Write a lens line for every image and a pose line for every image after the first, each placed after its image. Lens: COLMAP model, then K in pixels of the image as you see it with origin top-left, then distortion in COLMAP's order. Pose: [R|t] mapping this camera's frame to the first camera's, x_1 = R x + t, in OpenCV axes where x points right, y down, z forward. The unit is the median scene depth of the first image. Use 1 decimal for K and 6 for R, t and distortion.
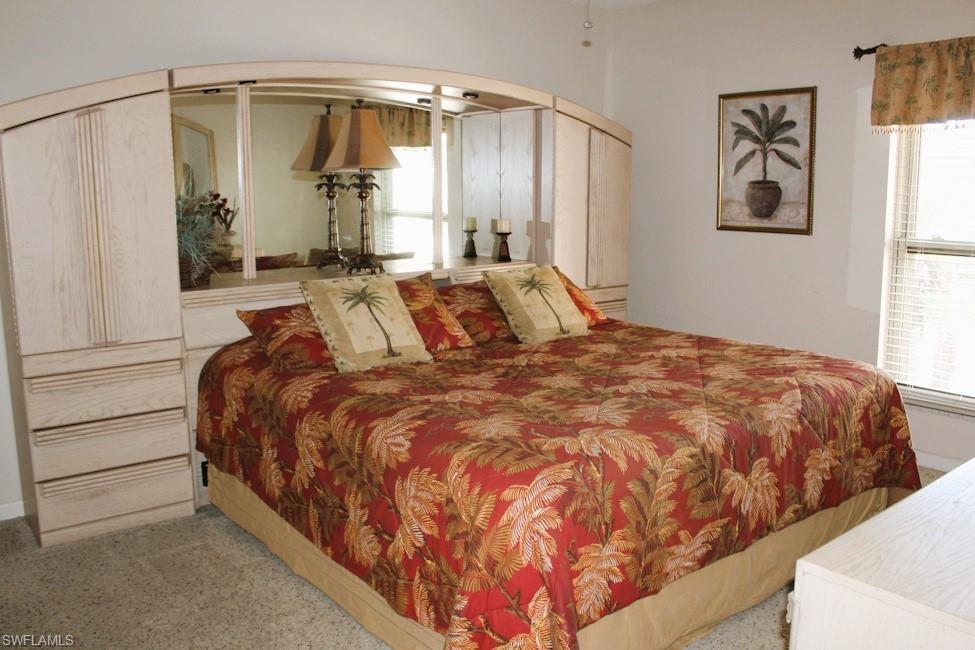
lens RADIAL K [[824.3, 0, 477.7], [0, 824.3, 326.7], [0, 0, 1]] dist [-0.130848, 0.064009]
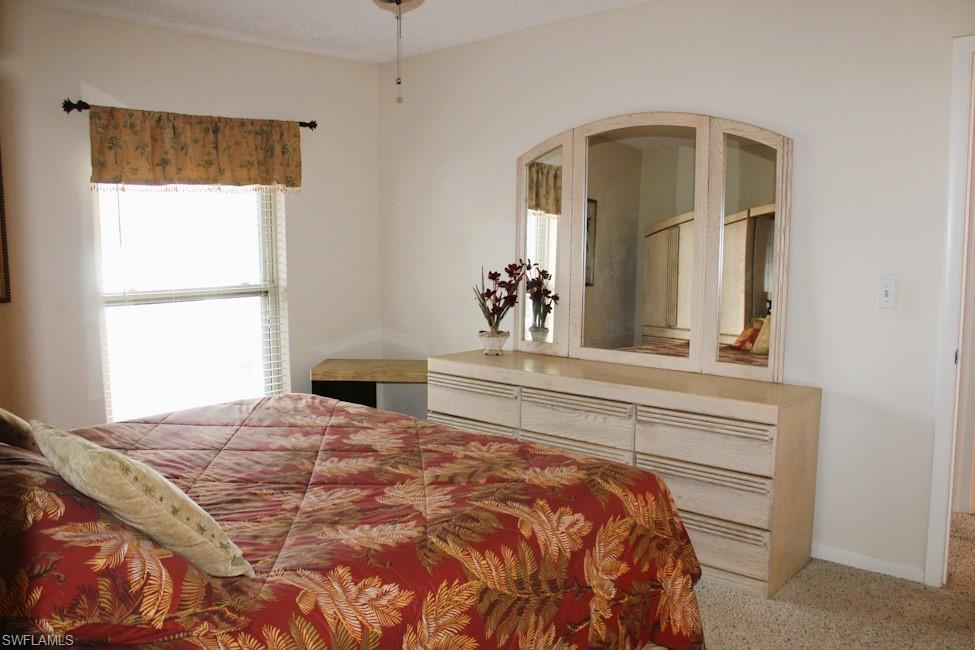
lens RADIAL K [[824.3, 0, 477.3], [0, 824.3, 325.0], [0, 0, 1]] dist [-0.130848, 0.064009]
pose [[-0.146298, -0.101801, 0.983989, -0.815253], [0.175009, 0.976338, 0.127029, -0.177425], [-0.973637, 0.190791, -0.125020, 1.000319]]
